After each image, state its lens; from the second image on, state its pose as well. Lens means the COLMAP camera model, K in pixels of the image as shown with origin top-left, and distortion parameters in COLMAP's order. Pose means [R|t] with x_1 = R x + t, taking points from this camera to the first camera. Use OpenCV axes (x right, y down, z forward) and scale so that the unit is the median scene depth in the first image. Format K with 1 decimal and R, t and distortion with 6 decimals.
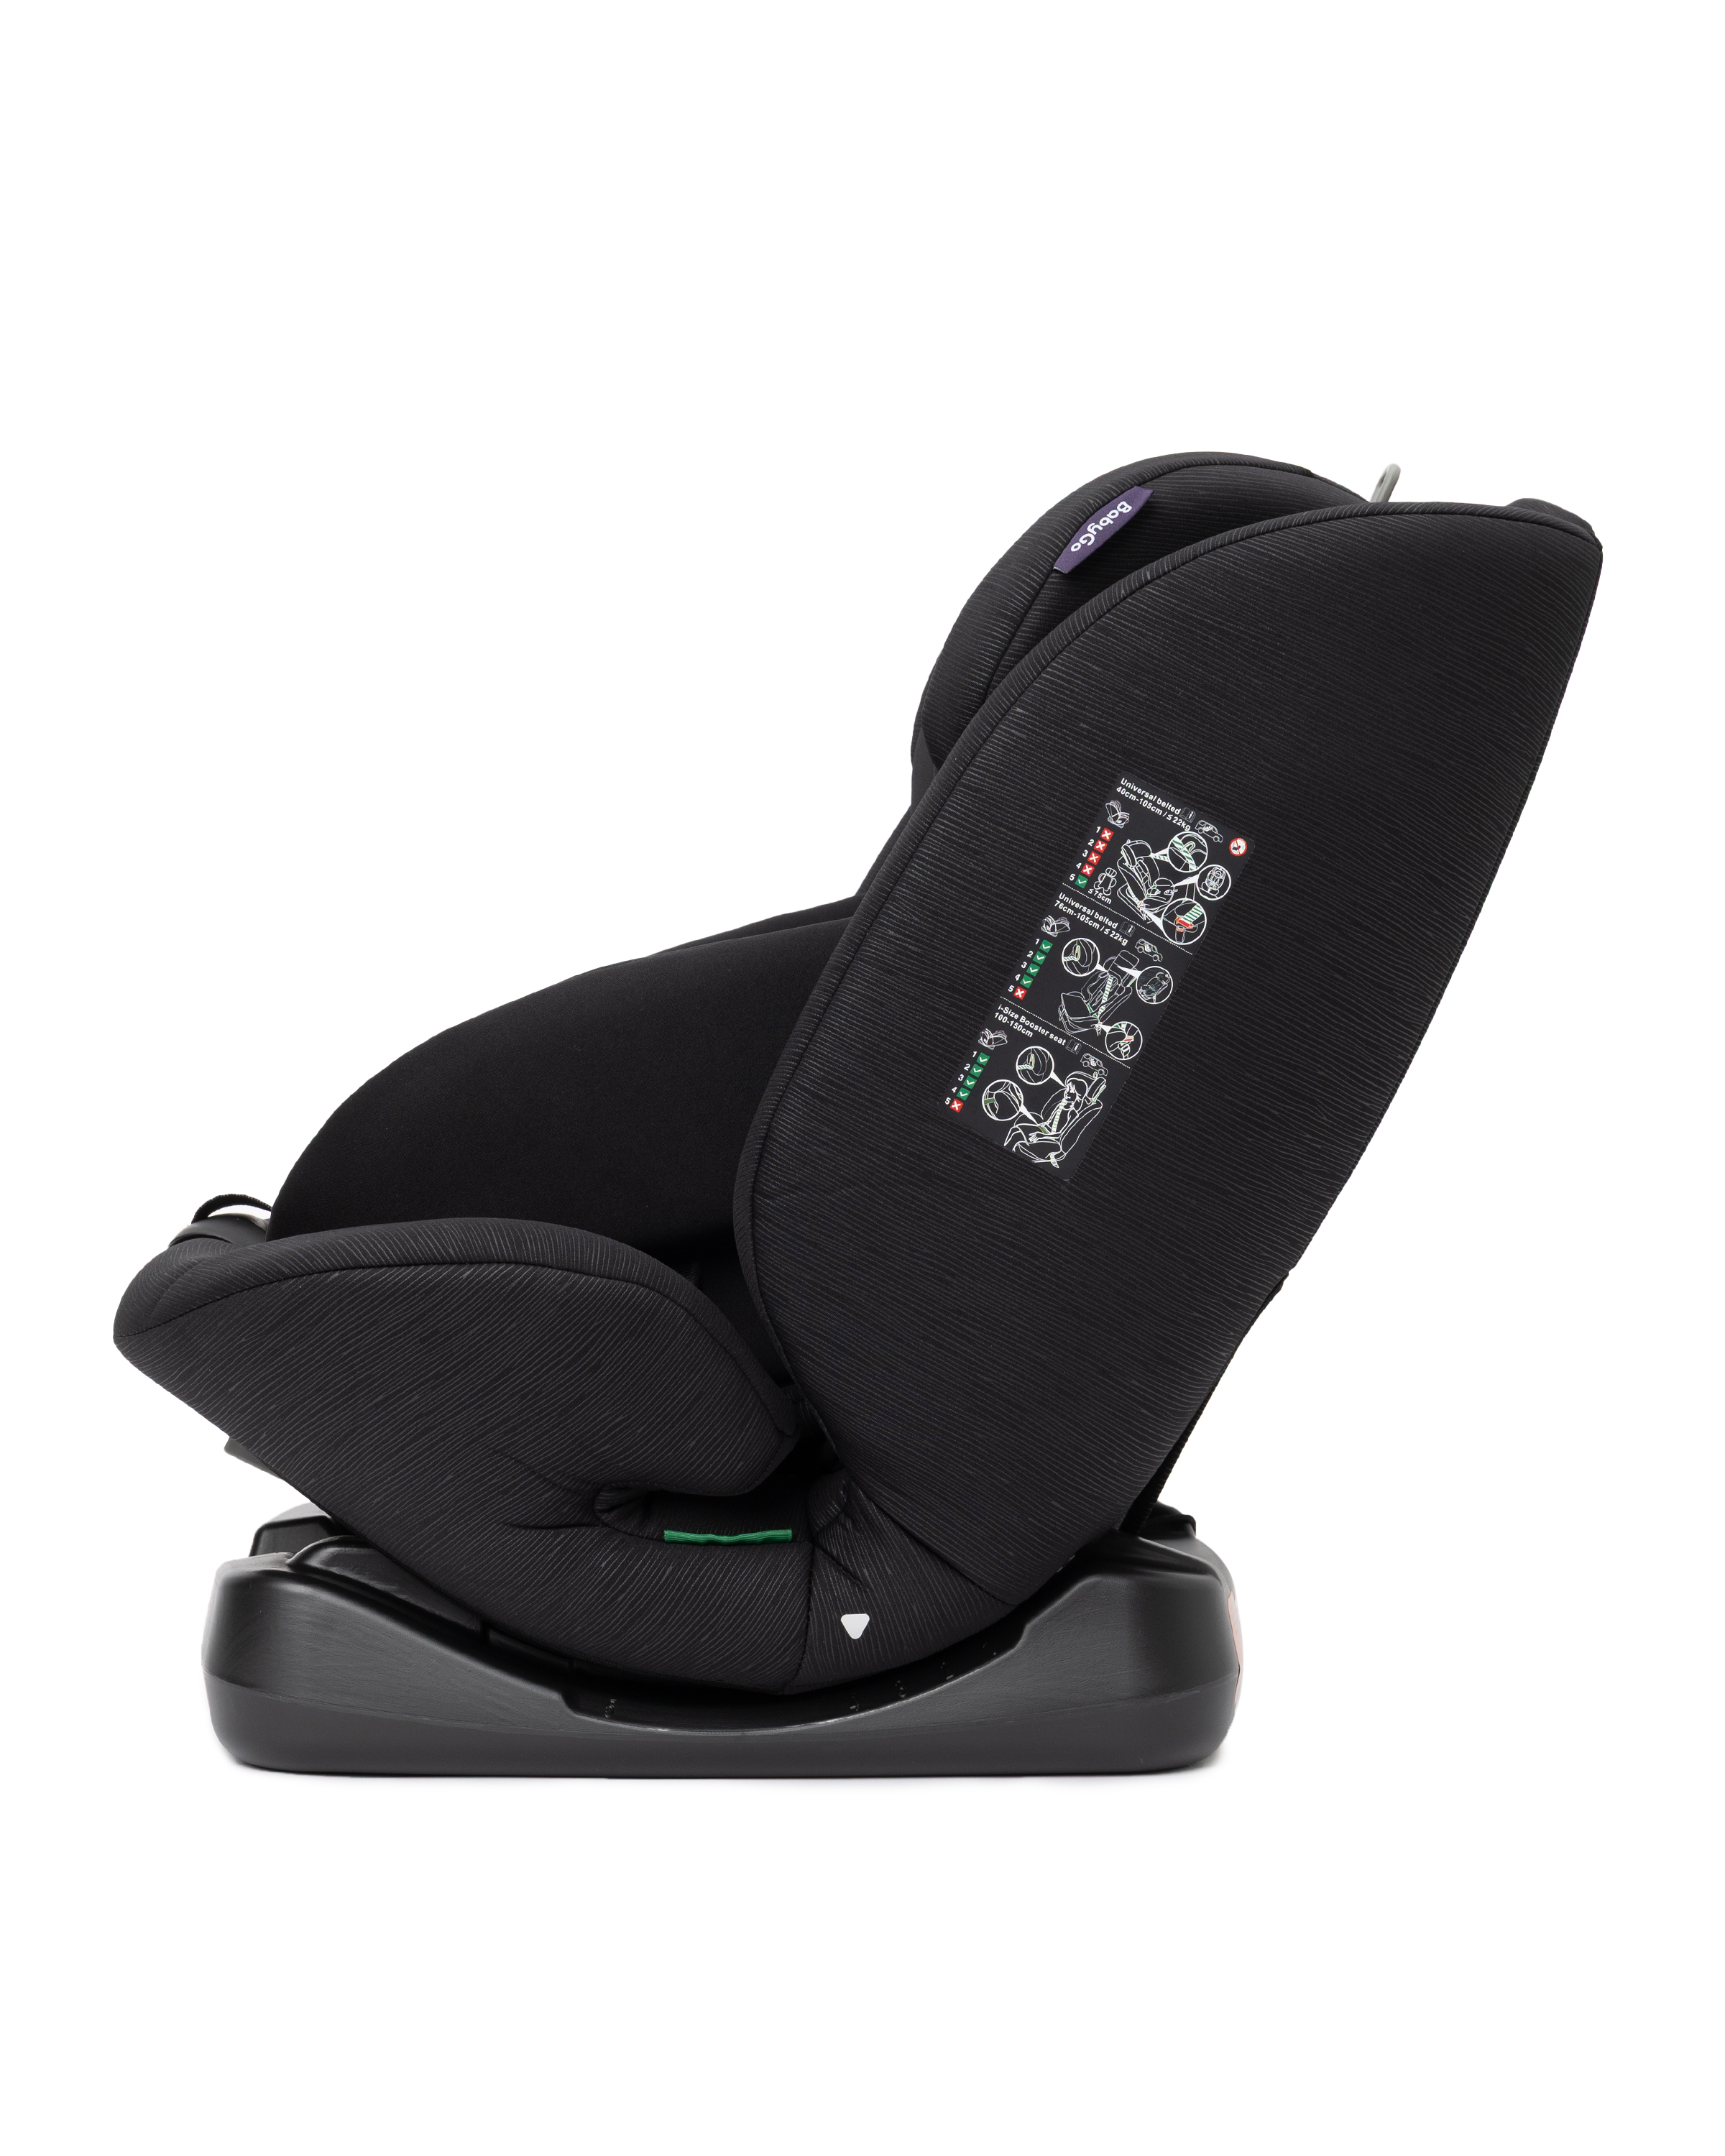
lens RADIAL K [[5008.4, 0, 849.4], [0, 5008.4, 1061.2], [0, 0, 1]] dist [0.051241, 0.000000]
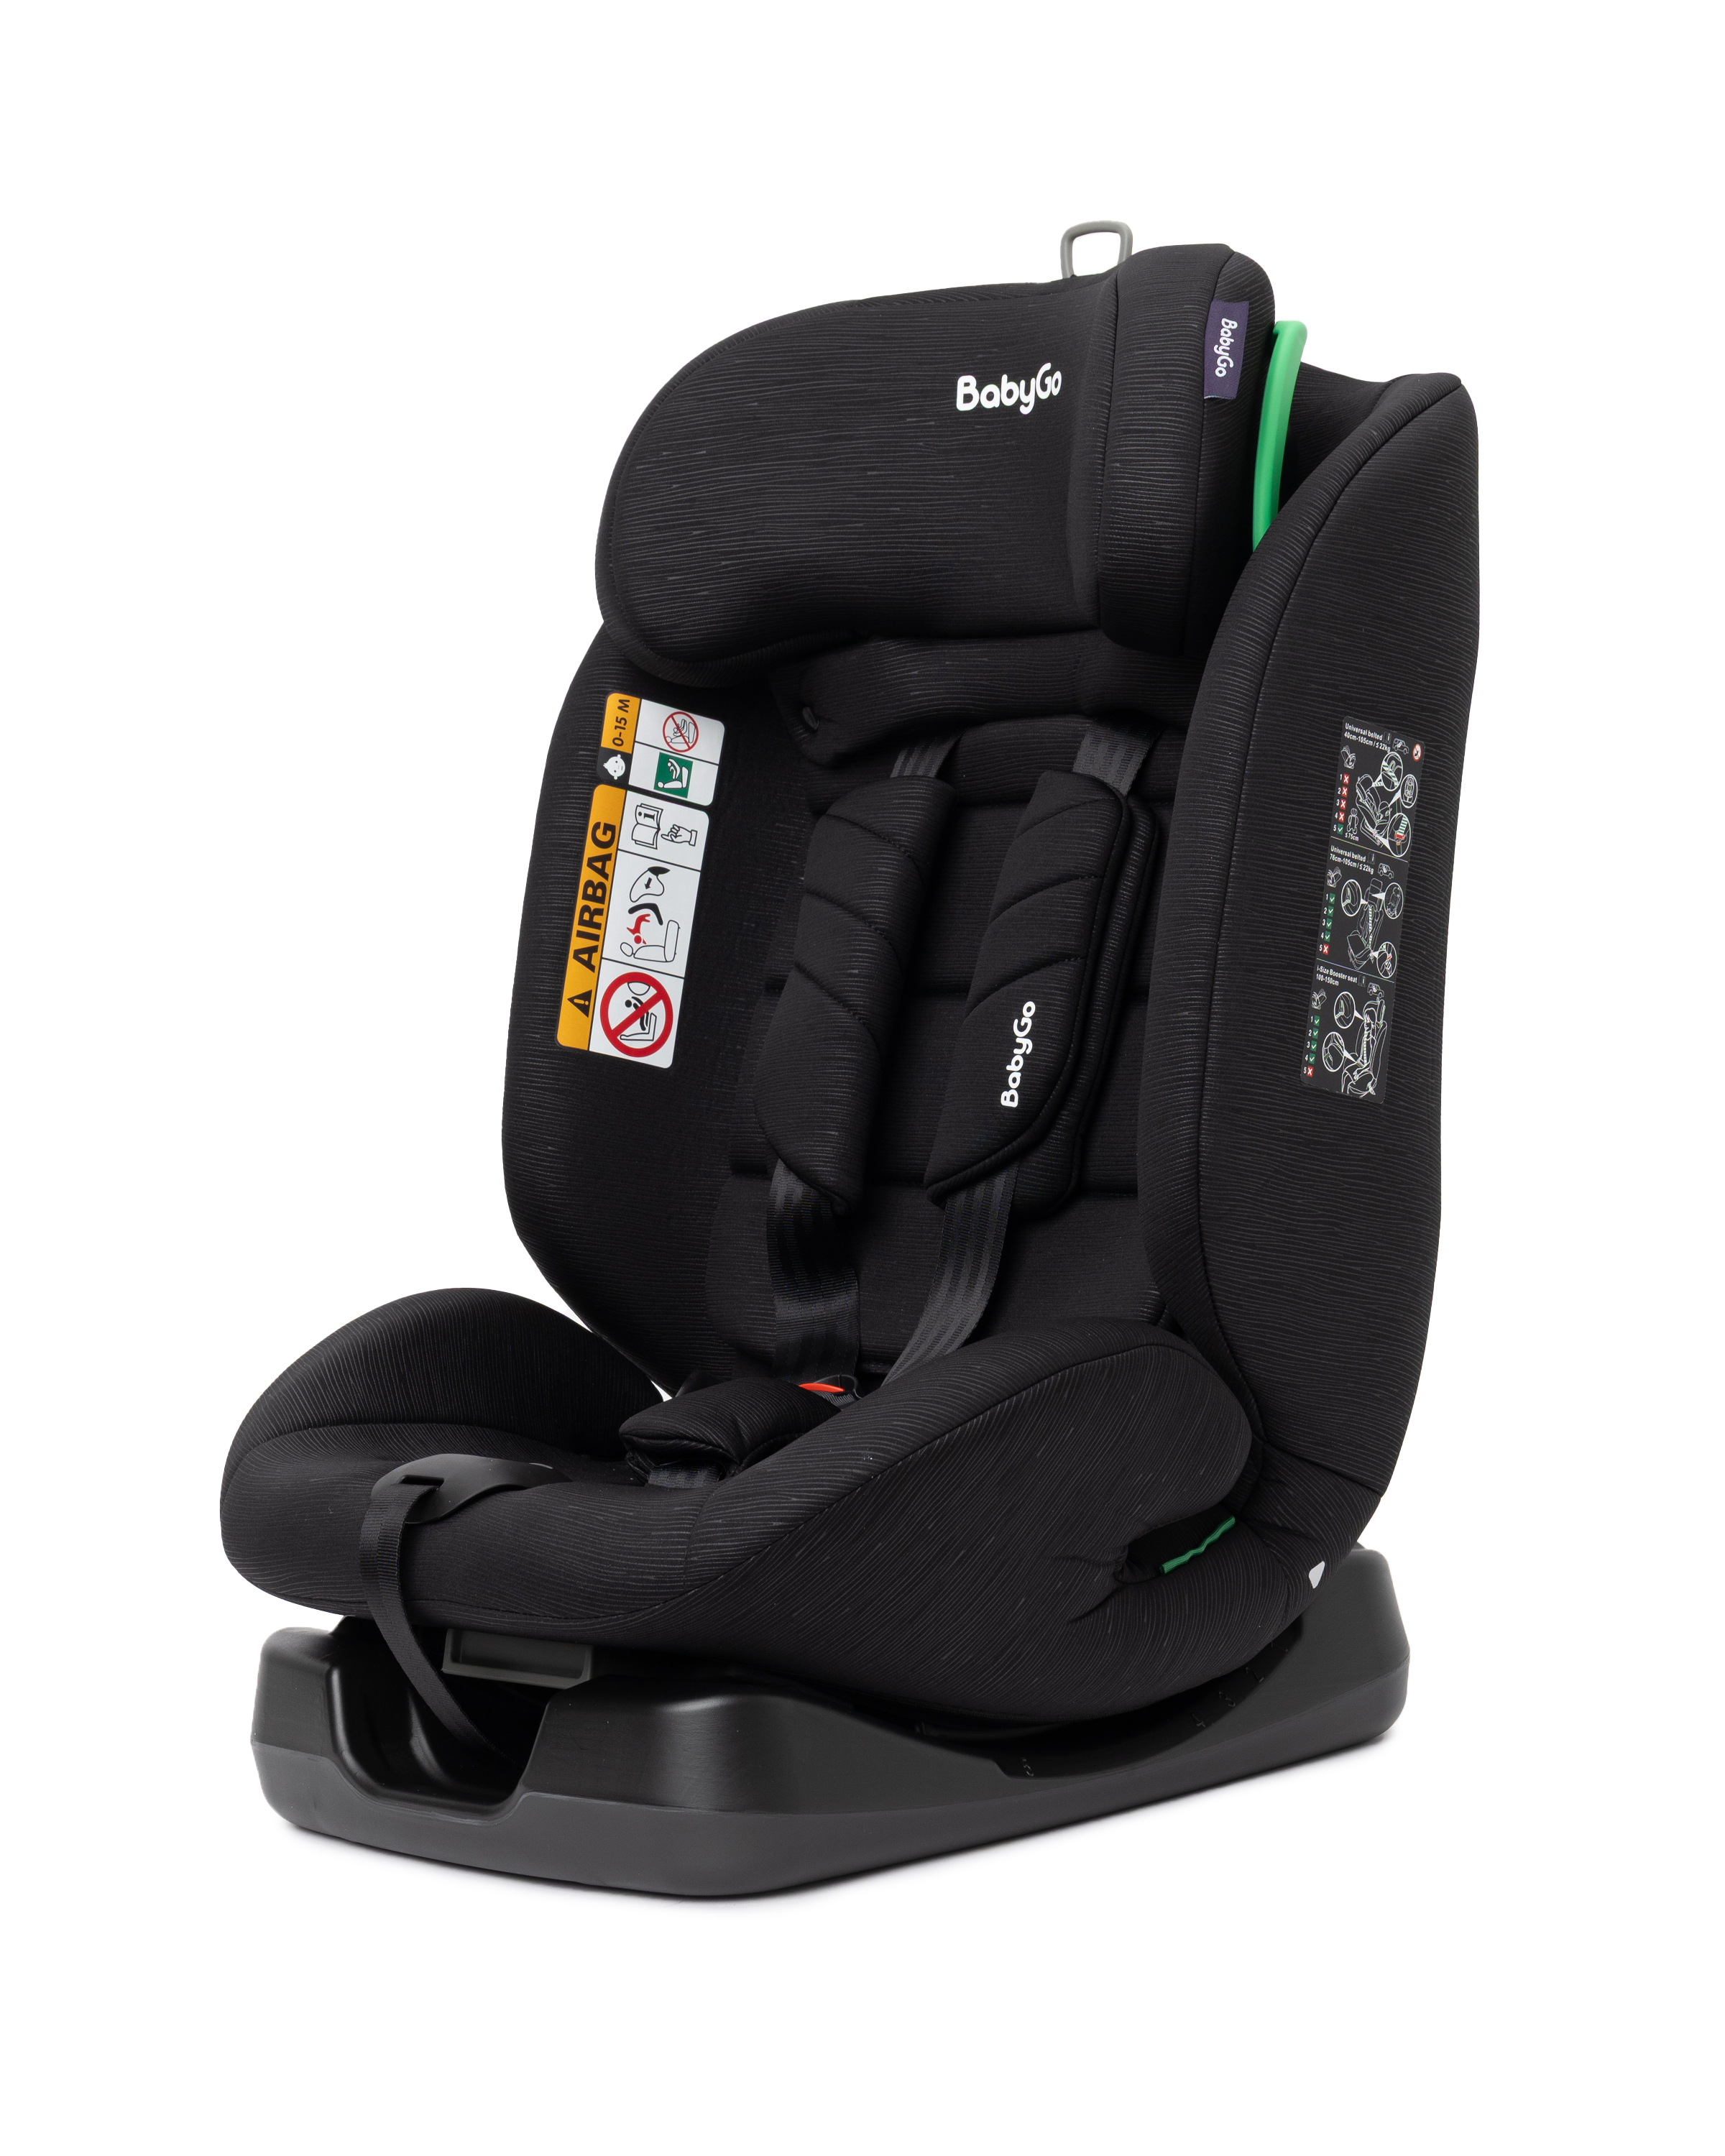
lens RADIAL K [[5512.0, 0, 927.0], [0, 5512.0, 993.6], [0, 0, 1]] dist [0.151893, 0.000000]
pose [[0.694601, -0.330953, 0.638748, -0.758657], [0.263488, 0.943236, 0.202189, -0.258392], [-0.669405, 0.027862, 0.742375, 0.202225]]
